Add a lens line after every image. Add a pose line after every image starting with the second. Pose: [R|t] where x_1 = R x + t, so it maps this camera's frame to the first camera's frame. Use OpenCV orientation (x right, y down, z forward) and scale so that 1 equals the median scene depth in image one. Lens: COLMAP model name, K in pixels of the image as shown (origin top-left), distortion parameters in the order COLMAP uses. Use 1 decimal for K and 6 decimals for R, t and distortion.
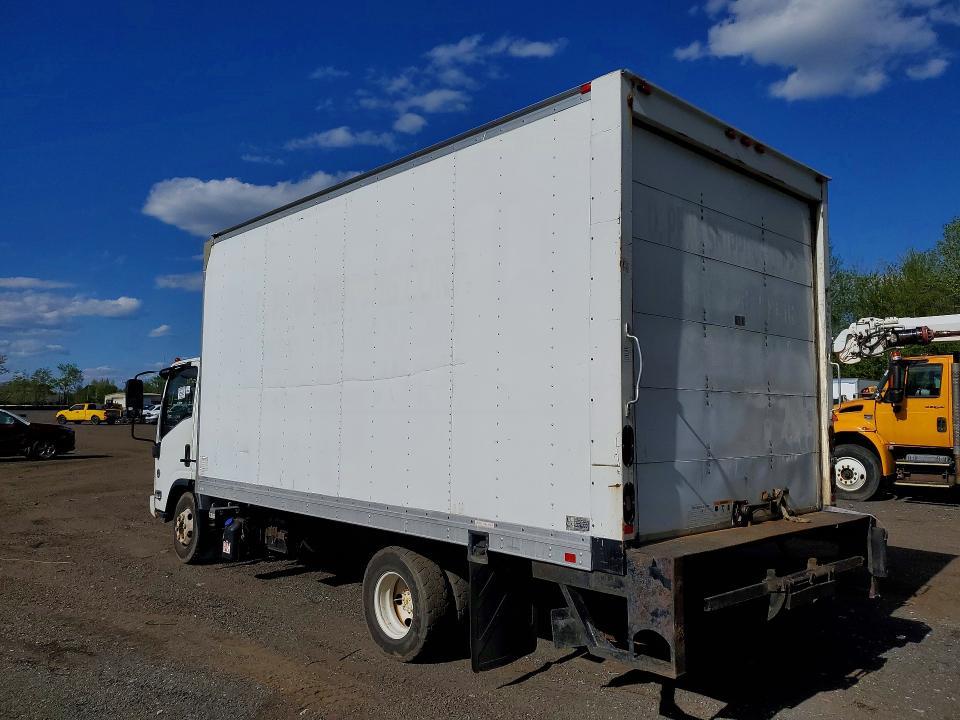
lens RADIAL K [[753.8, 0, 480.7], [0, 753.8, 359.4], [0, 0, 1]] dist [0.022496, 0.003557]
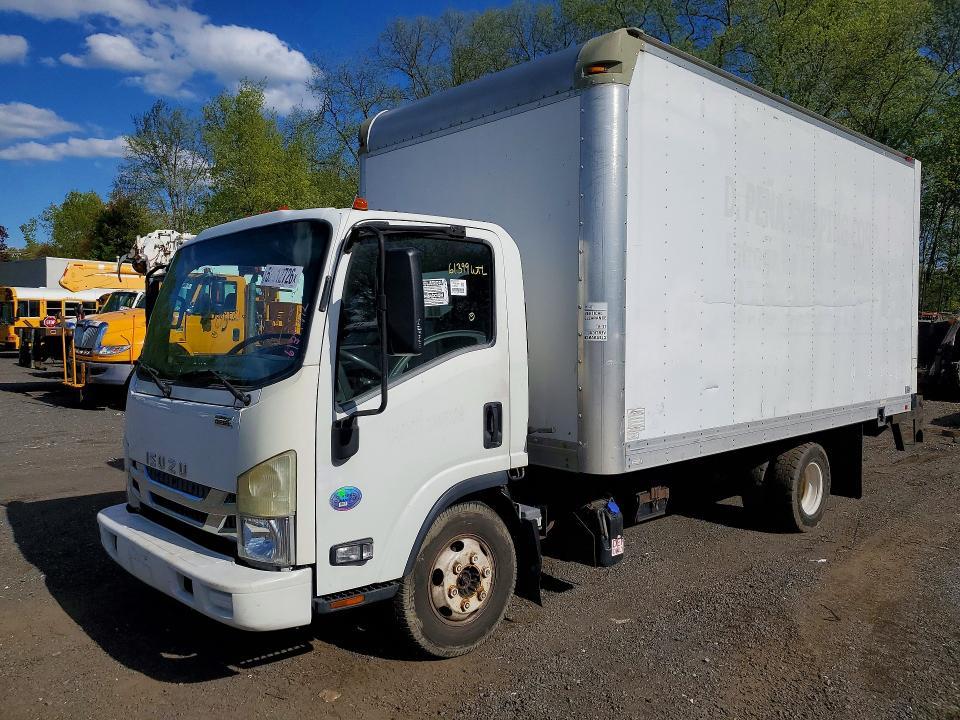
lens RADIAL K [[753.8, 0, 480.9], [0, 753.8, 359.3], [0, 0, 1]] dist [0.022496, 0.003557]
pose [[-0.020377, -0.050233, 0.998530, -1.263413], [-0.075210, 0.995984, 0.048571, 0.088762], [-0.996960, -0.074109, -0.024073, 1.503120]]
